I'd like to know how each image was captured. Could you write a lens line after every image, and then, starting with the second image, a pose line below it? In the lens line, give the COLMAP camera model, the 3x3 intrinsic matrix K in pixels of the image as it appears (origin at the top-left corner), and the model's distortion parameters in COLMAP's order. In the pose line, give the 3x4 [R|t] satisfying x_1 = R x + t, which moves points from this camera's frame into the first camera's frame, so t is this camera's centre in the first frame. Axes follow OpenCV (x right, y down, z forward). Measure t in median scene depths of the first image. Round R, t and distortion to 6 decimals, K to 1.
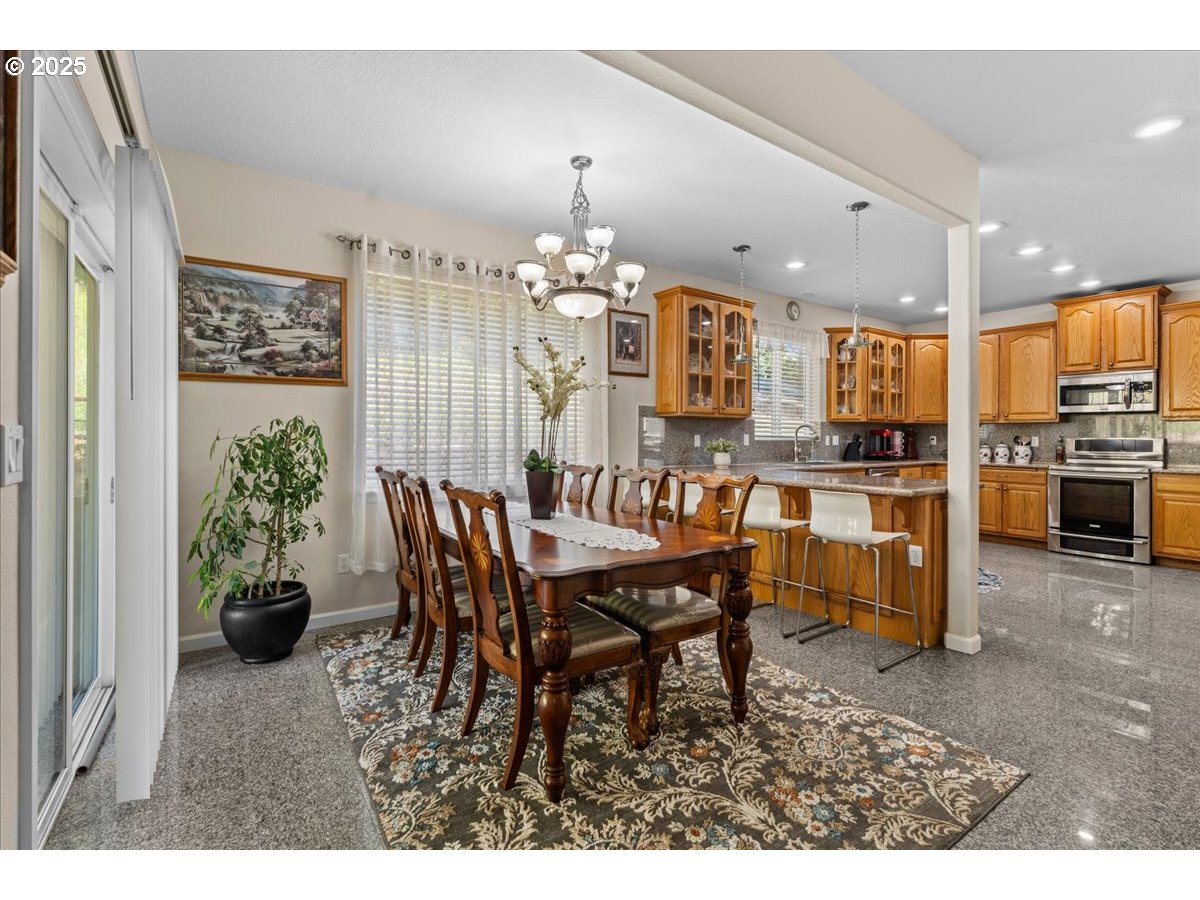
lens RADIAL K [[547.9, 0, 598.0], [0, 547.9, 438.3], [0, 0, 1]] dist [0.004639, 0.000019]
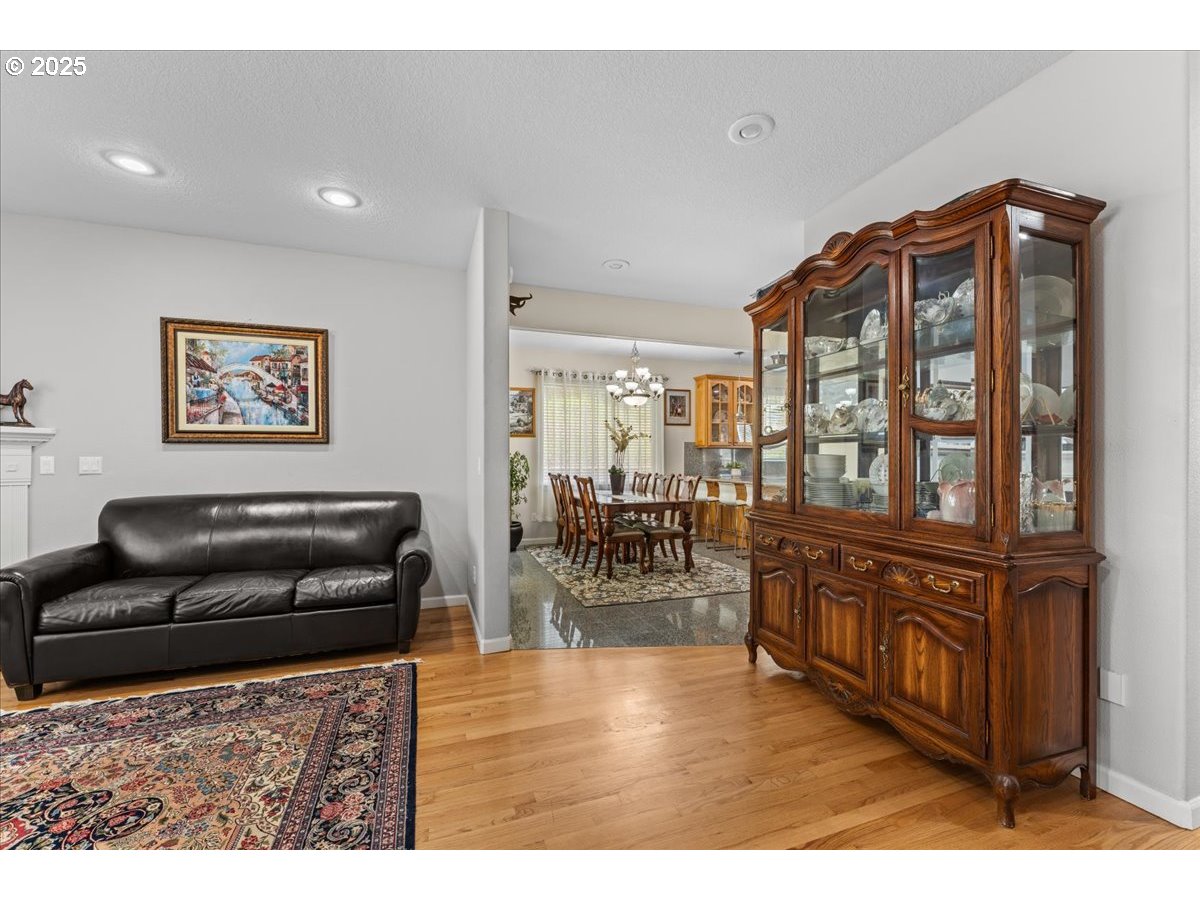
lens RADIAL K [[486.4, 0, 595.6], [0, 486.4, 456.7], [0, 0, 1]] dist [0.000043, 0.000214]
pose [[0.967443, -0.005417, -0.253033, 0.284696], [0.003042, 0.999948, -0.009774, 0.004585], [0.253072, 0.008686, 0.967408, -0.868145]]
